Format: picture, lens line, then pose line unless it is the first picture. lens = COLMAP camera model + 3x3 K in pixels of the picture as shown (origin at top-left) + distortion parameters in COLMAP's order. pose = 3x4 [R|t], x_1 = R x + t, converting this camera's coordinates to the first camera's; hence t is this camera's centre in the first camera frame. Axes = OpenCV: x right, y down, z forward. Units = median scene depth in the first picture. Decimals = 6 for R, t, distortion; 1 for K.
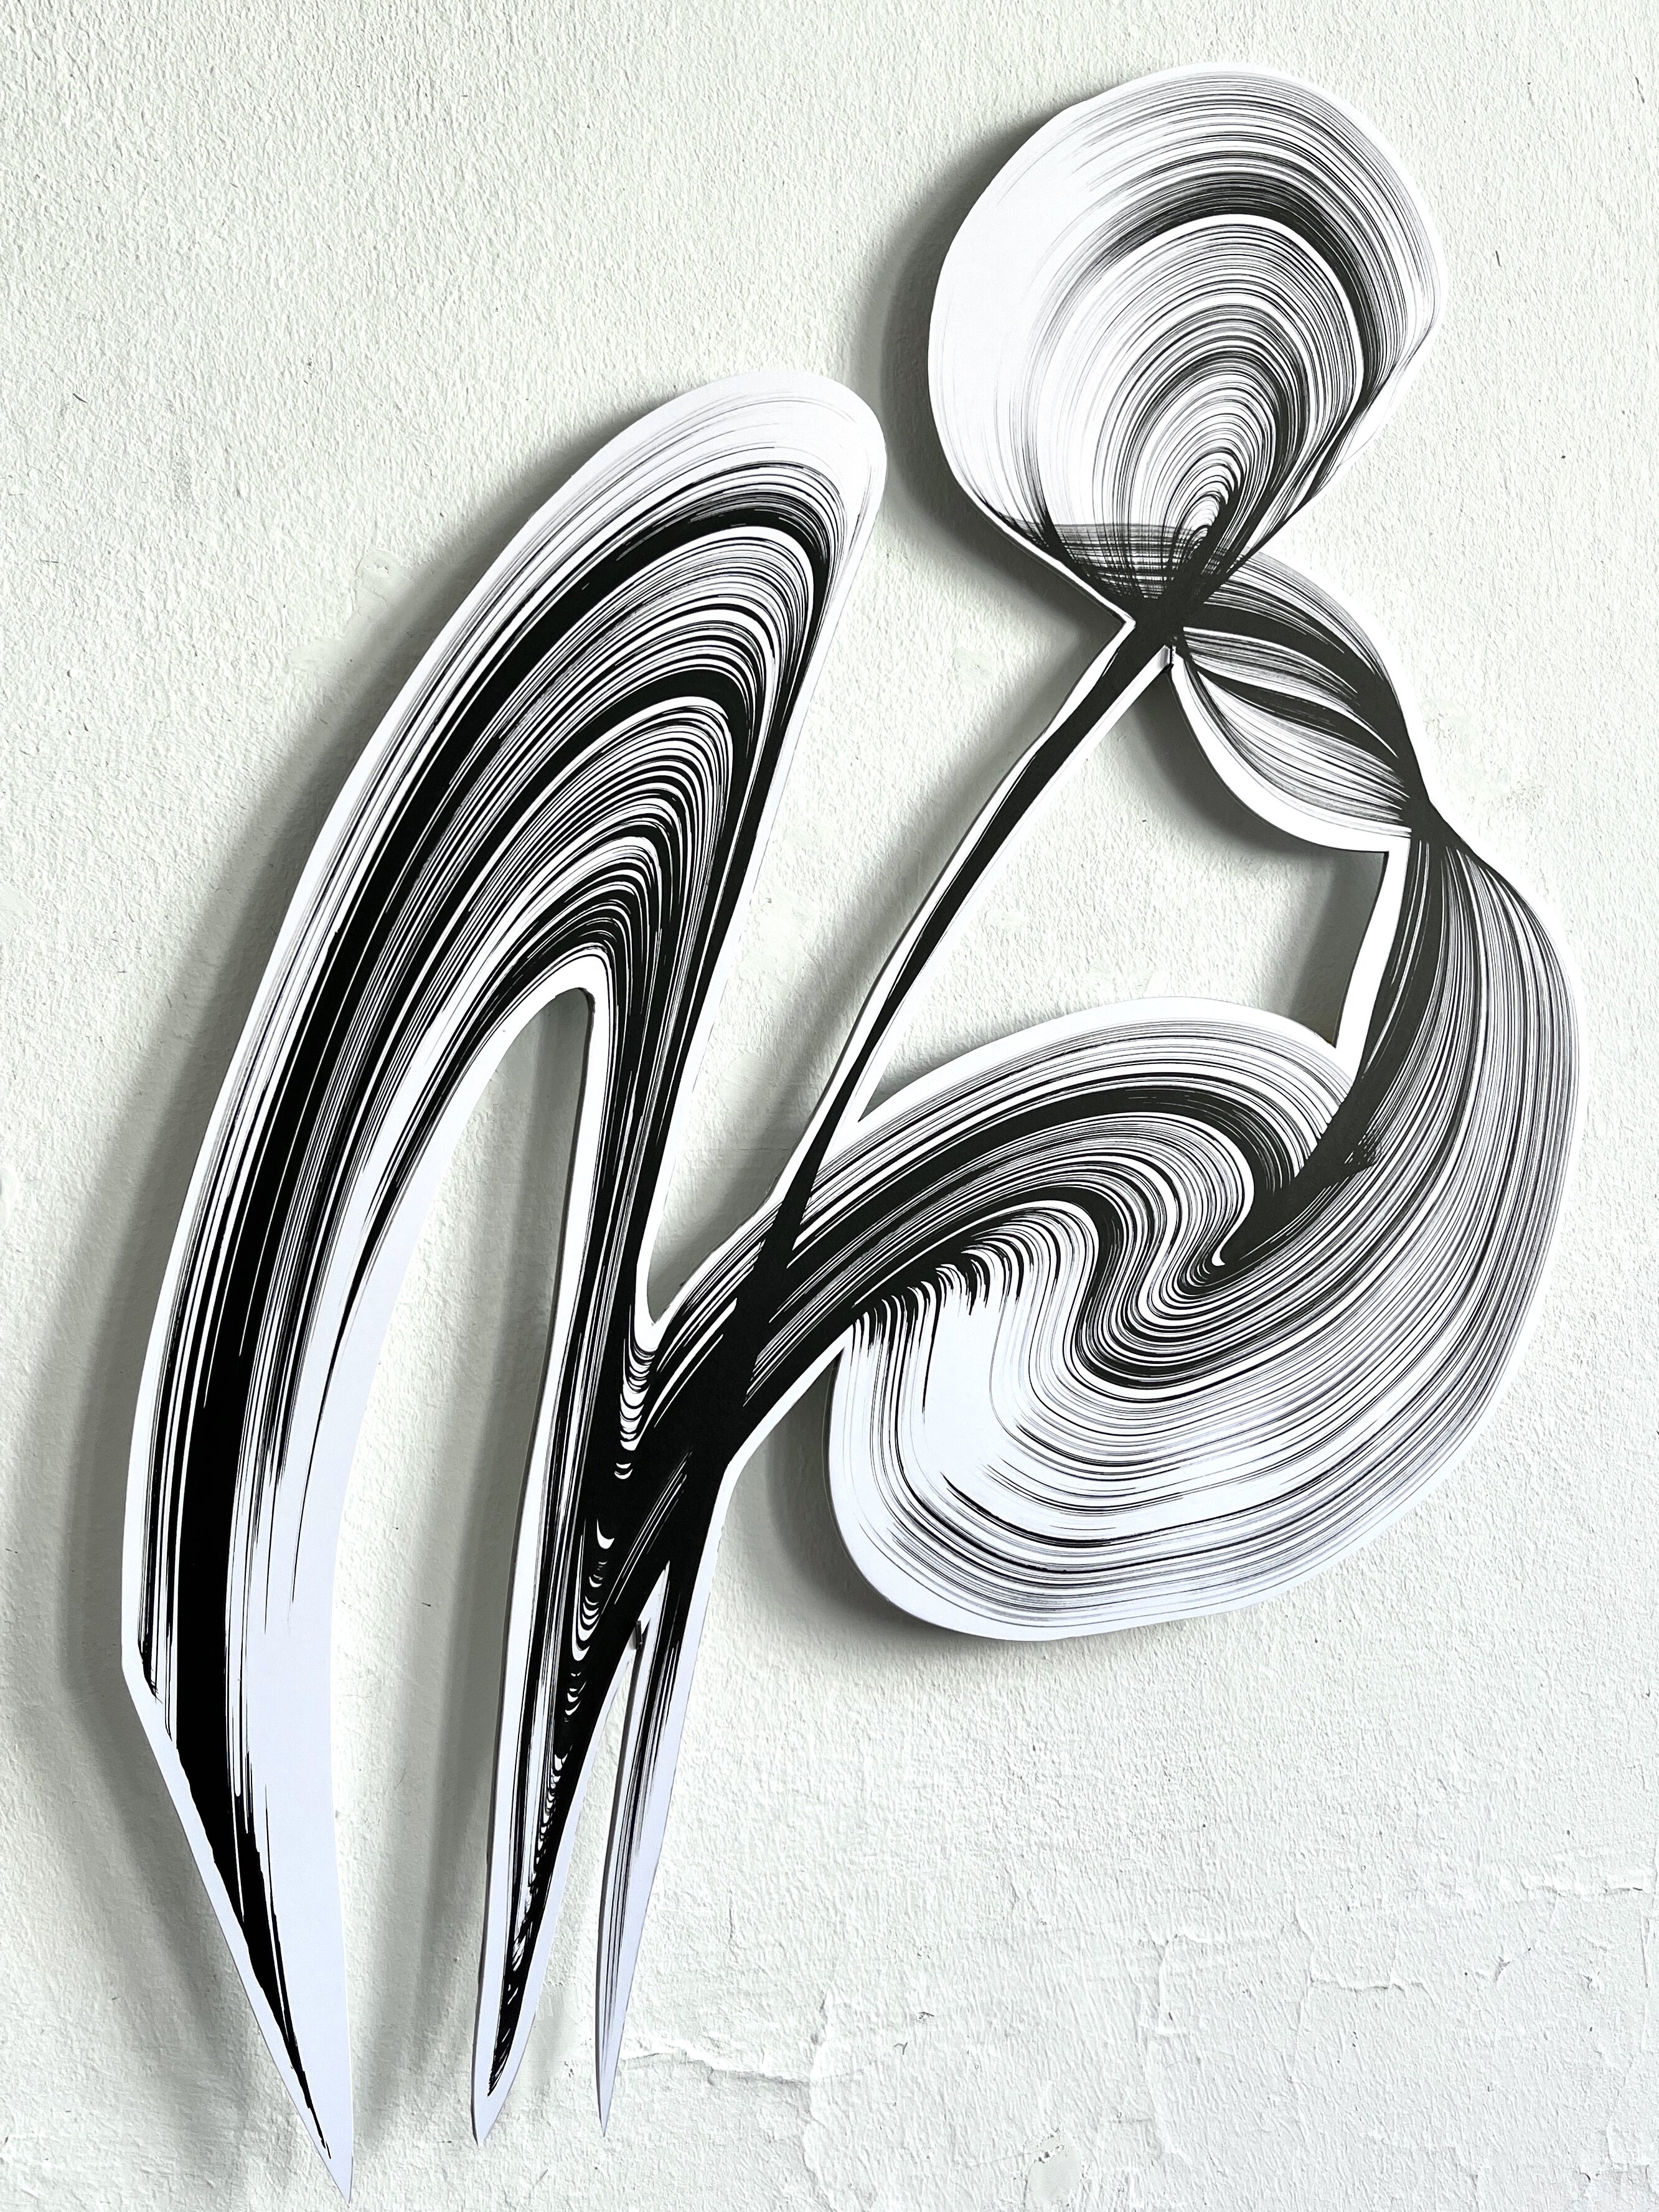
lens RADIAL K [[1932.1, 0, 834.3], [0, 1932.1, 1057.1], [0, 0, 1]] dist [0.046380, -0.071364]
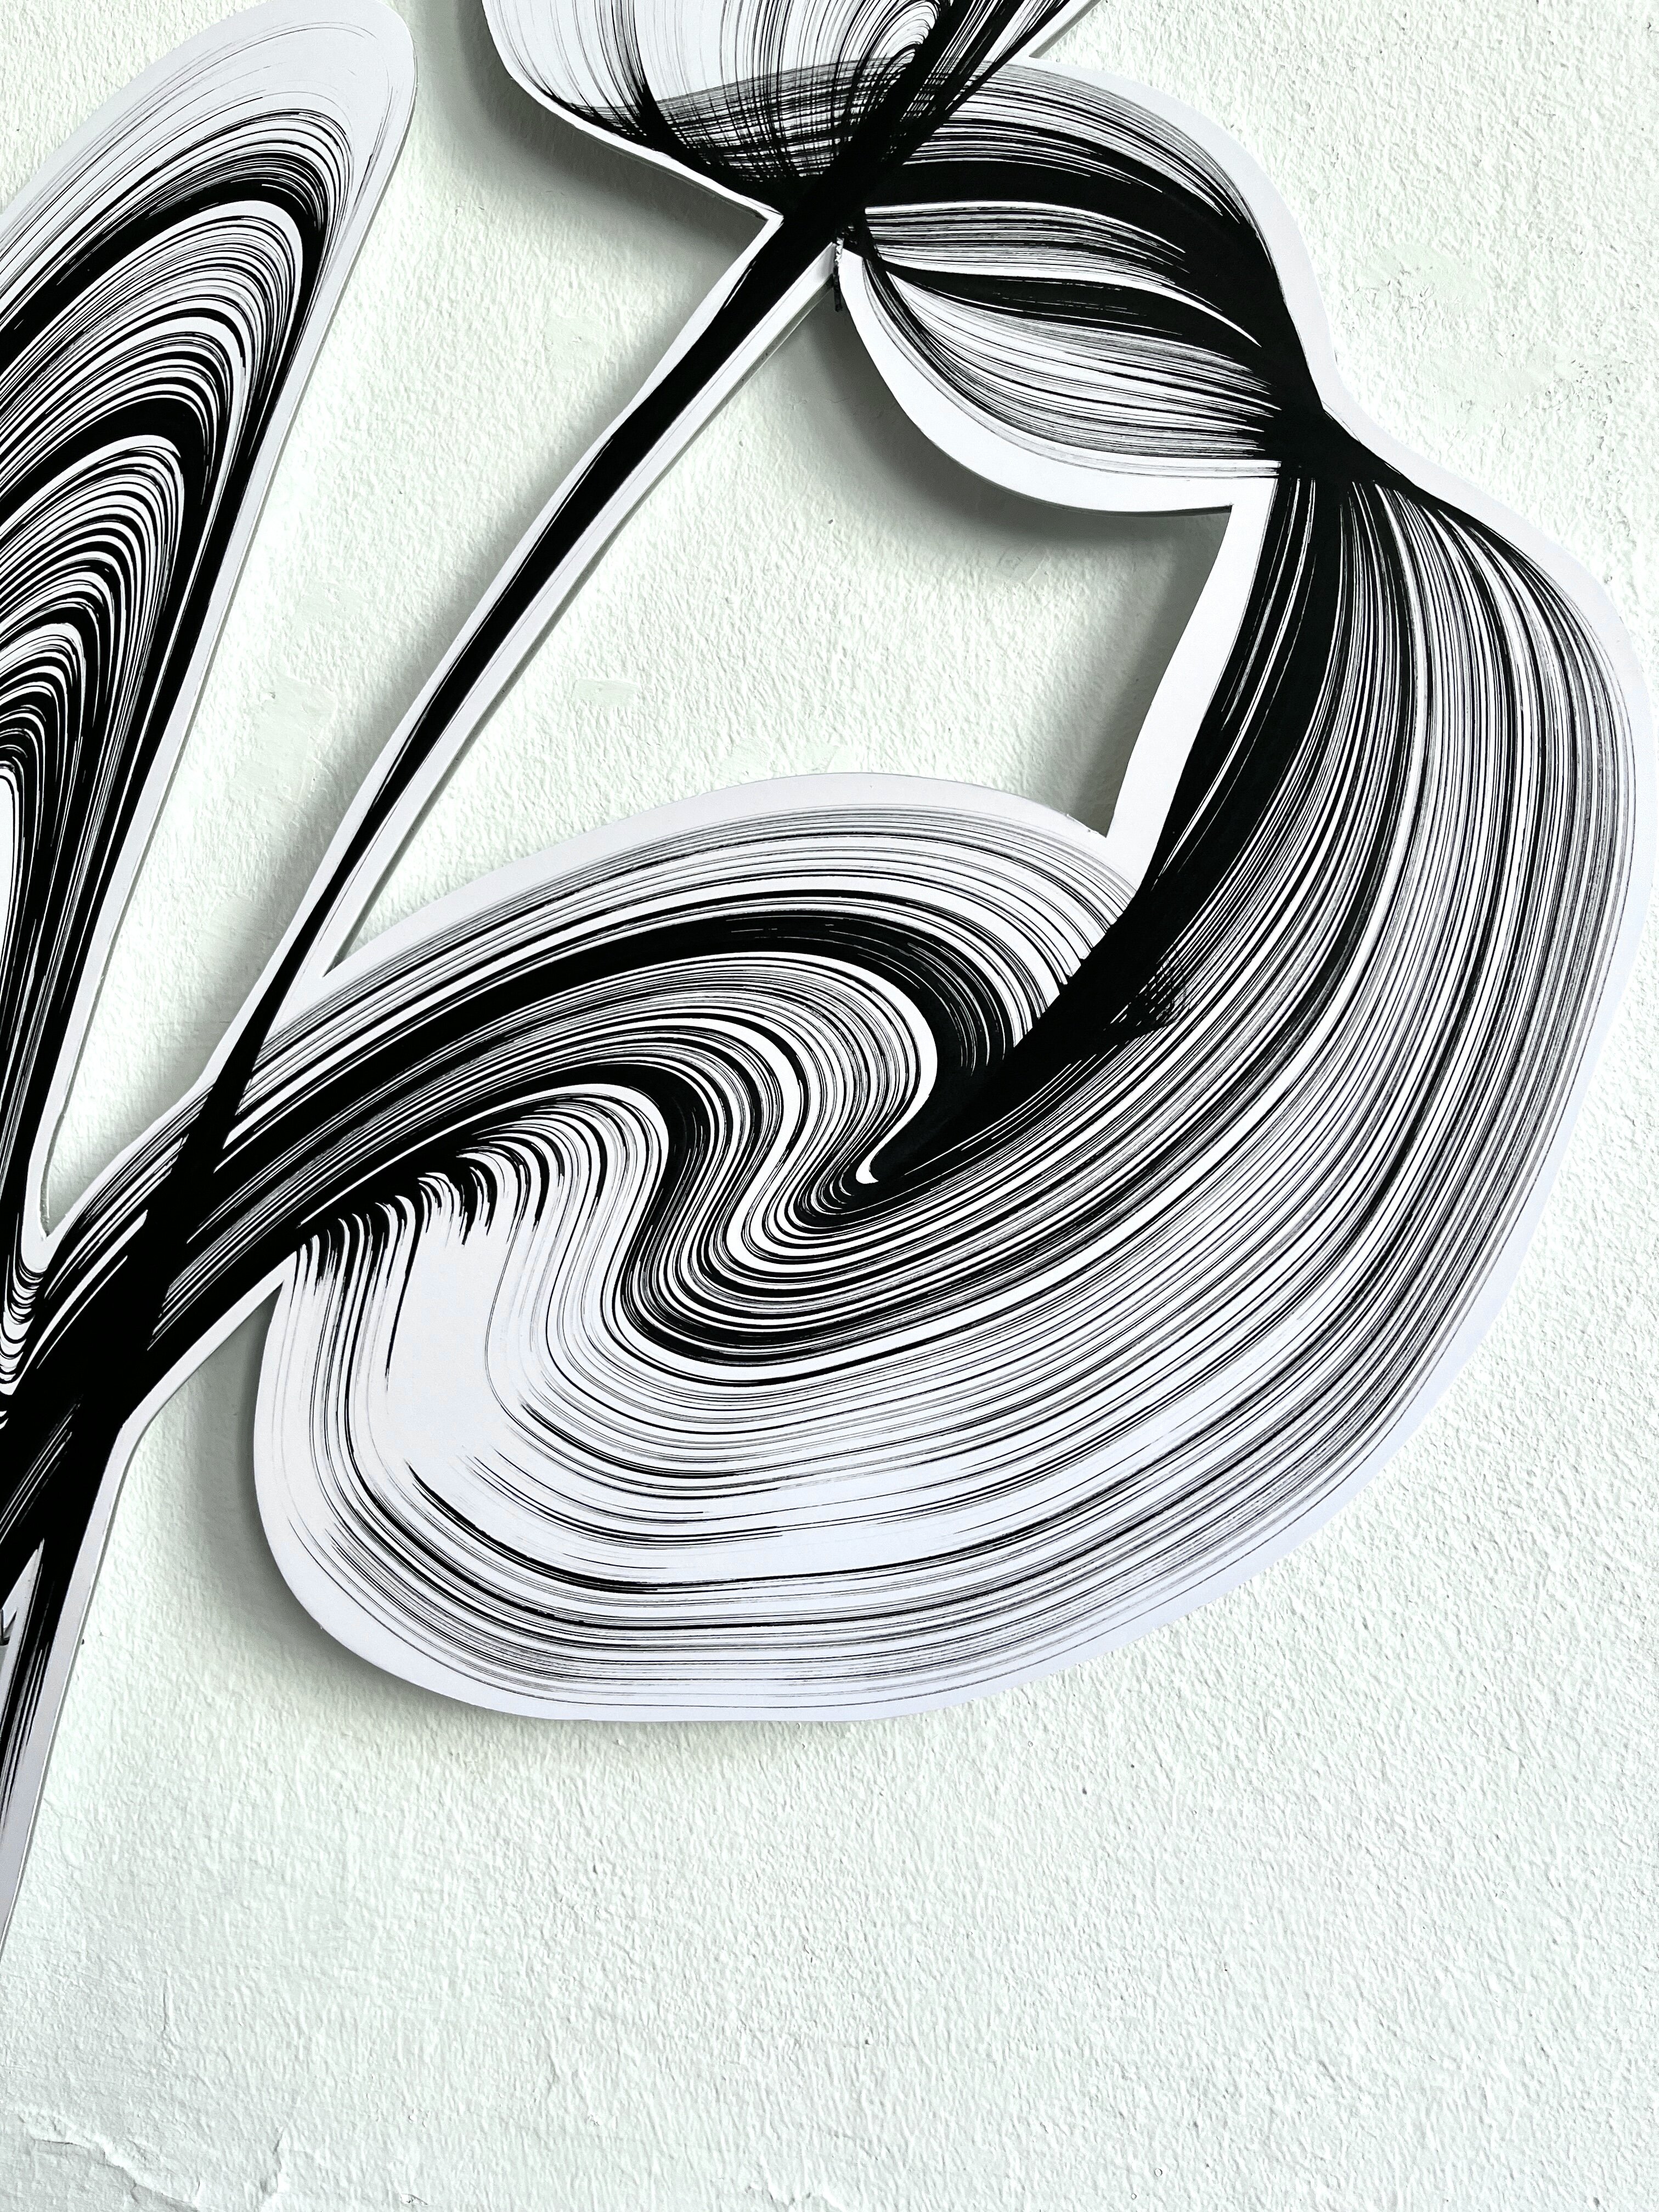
lens RADIAL K [[1703.2, 0, 826.5], [0, 1703.2, 1117.7], [0, 0, 1]] dist [0.061435, -0.102191]
pose [[0.854543, -0.010524, -0.519274, 0.510798], [0.023263, 0.999567, 0.018024, 0.079667], [0.518859, -0.027482, 0.854418, 0.540248]]
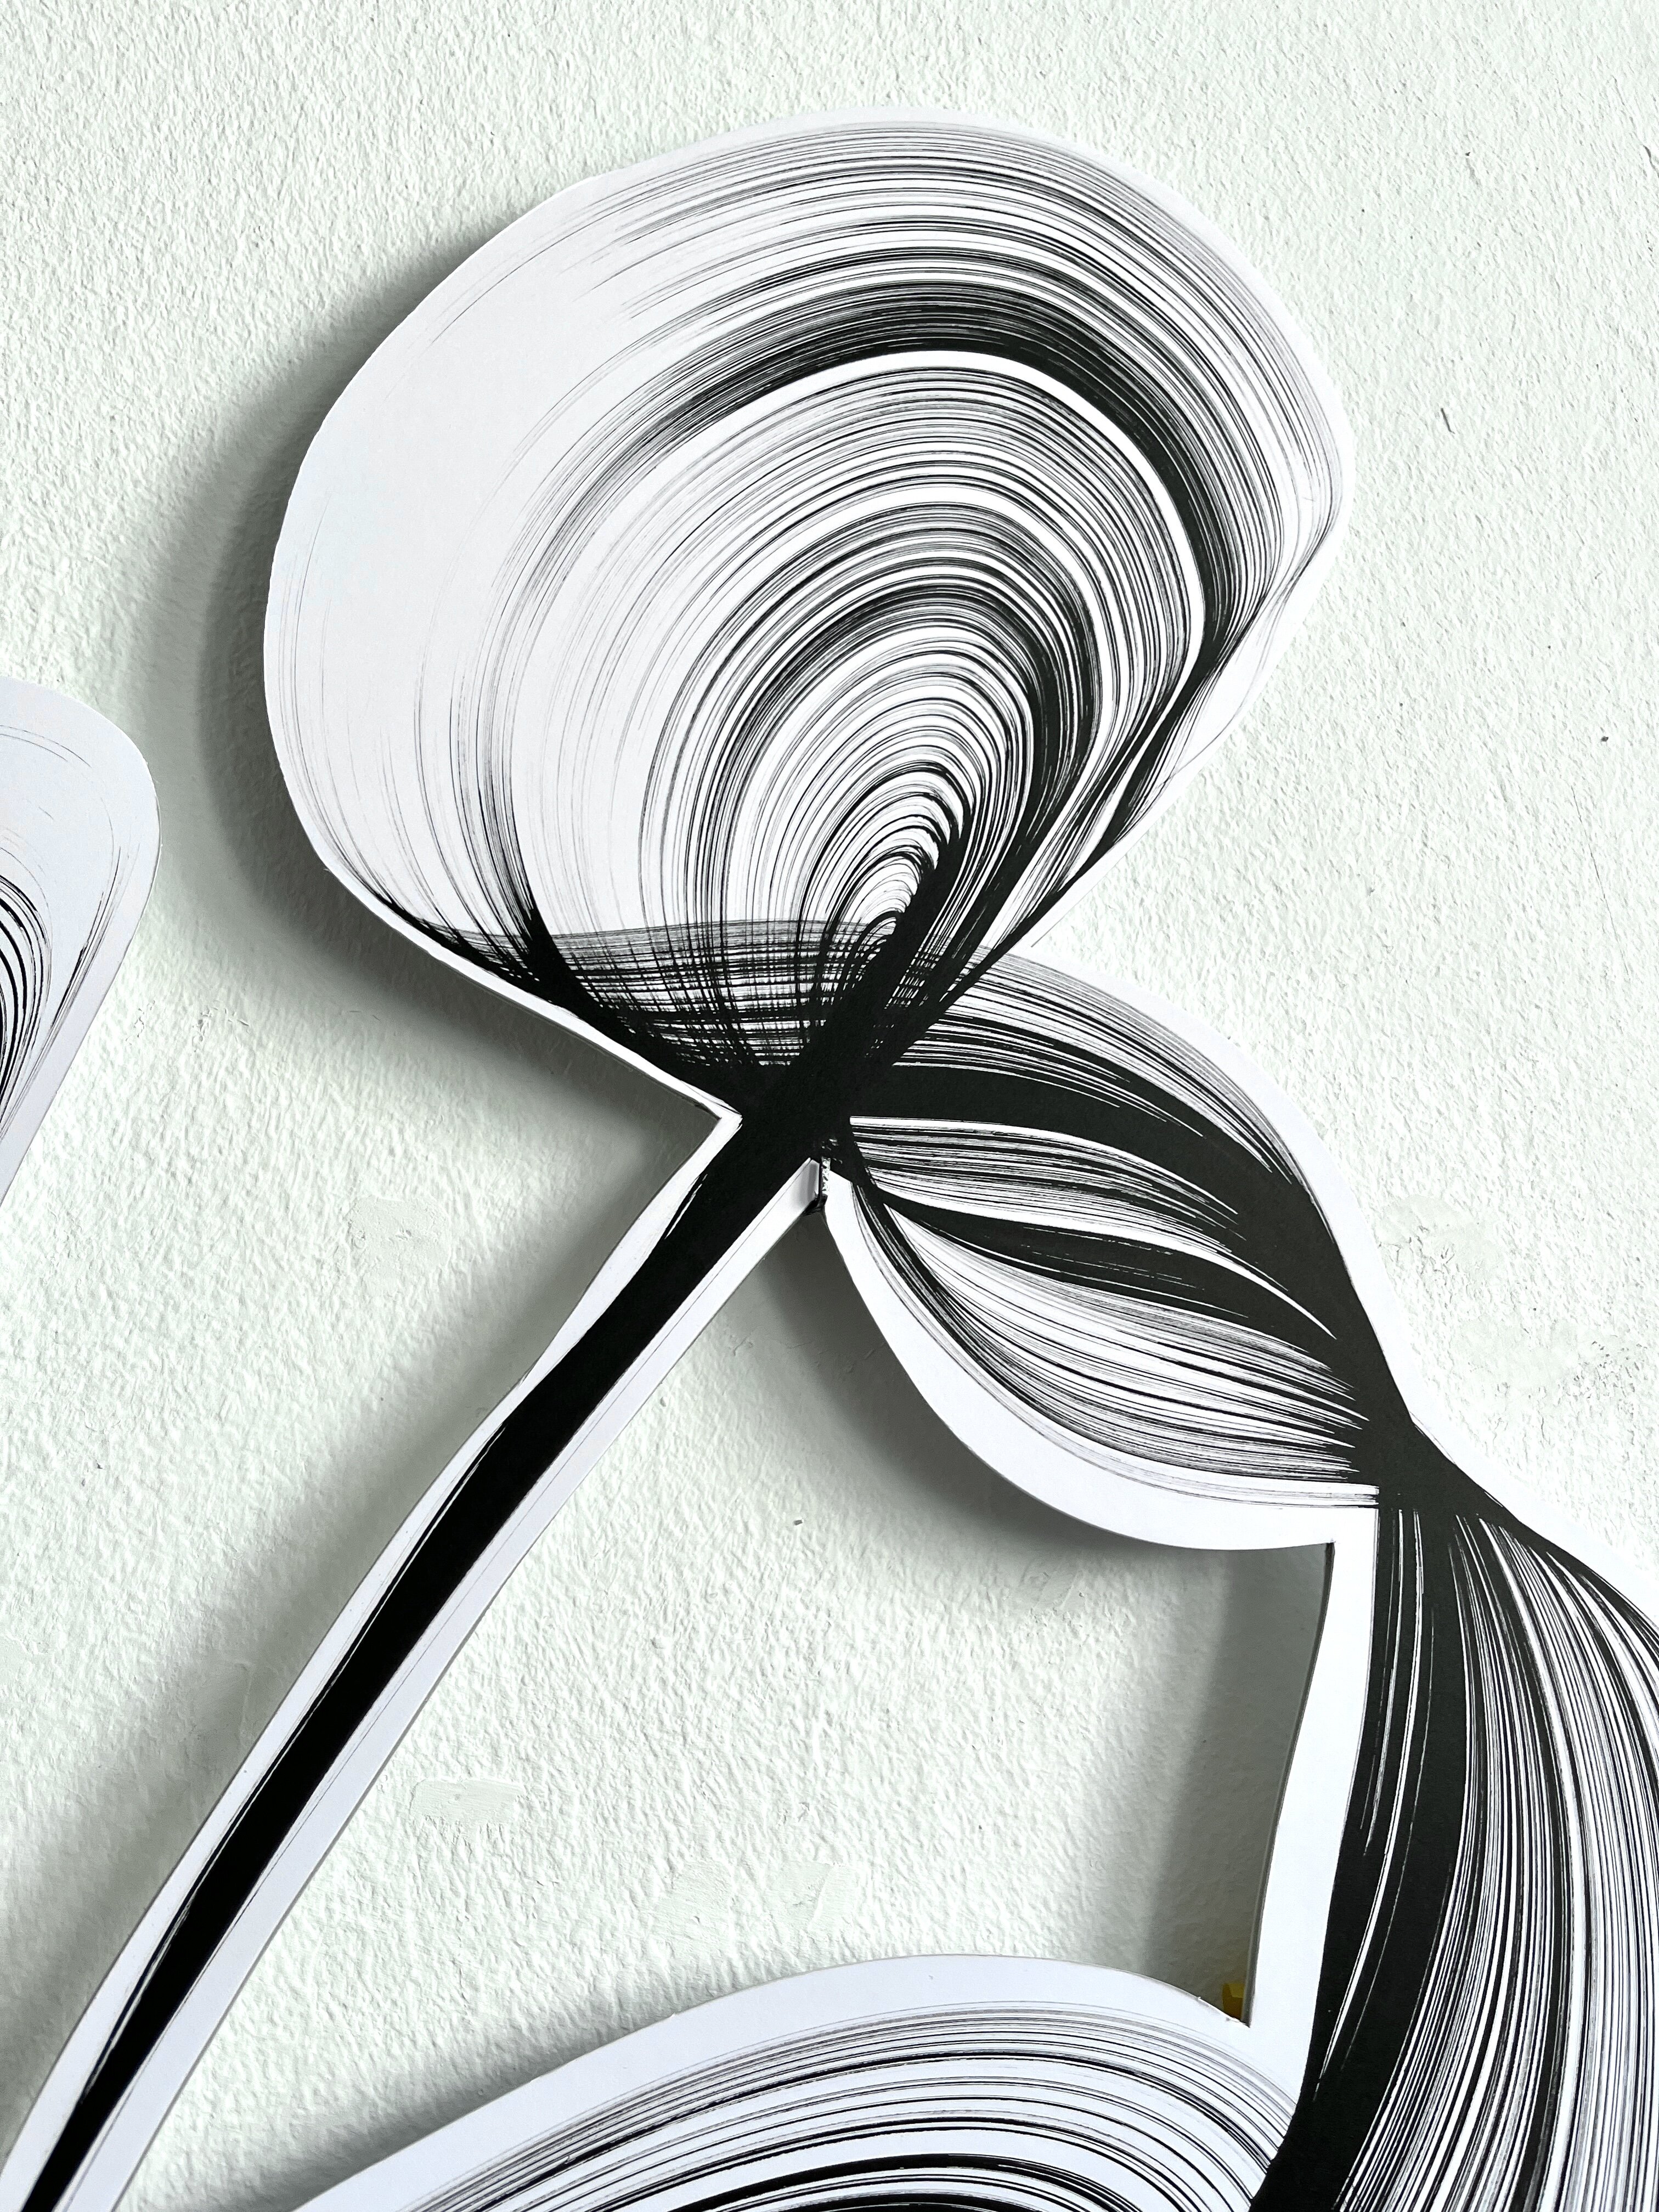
lens RADIAL K [[1703.2, 0, 826.5], [0, 1703.2, 1117.7], [0, 0, 1]] dist [0.061435, -0.102191]
pose [[0.994690, -0.067044, -0.078083, 0.228197], [0.055036, 0.987620, -0.146891, -0.174396], [0.086965, 0.141813, 0.986066, 0.632746]]
